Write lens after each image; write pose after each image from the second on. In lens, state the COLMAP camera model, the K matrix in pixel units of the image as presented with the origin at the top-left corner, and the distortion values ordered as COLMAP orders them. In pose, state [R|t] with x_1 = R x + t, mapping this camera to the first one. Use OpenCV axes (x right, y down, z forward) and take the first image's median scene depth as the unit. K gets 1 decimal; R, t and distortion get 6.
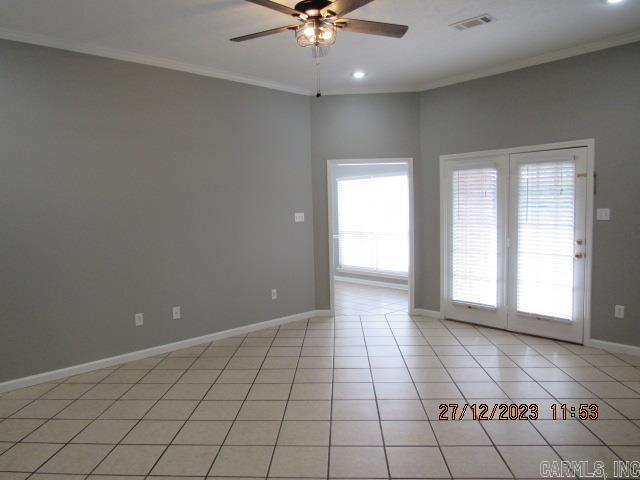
lens RADIAL K [[460.9, 0, 316.3], [0, 460.9, 239.8], [0, 0, 1]] dist [-0.030568, -0.002809]
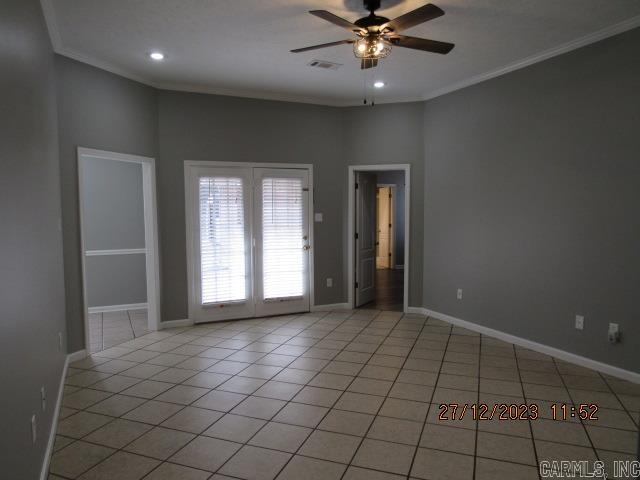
lens RADIAL K [[460.9, 0, 316.3], [0, 460.9, 239.8], [0, 0, 1]] dist [-0.030568, -0.002809]
pose [[0.297832, -0.040448, 0.953761, -0.672838], [0.073975, 0.997076, 0.019185, -0.012226], [-0.951748, 0.064840, 0.299953, 0.501845]]
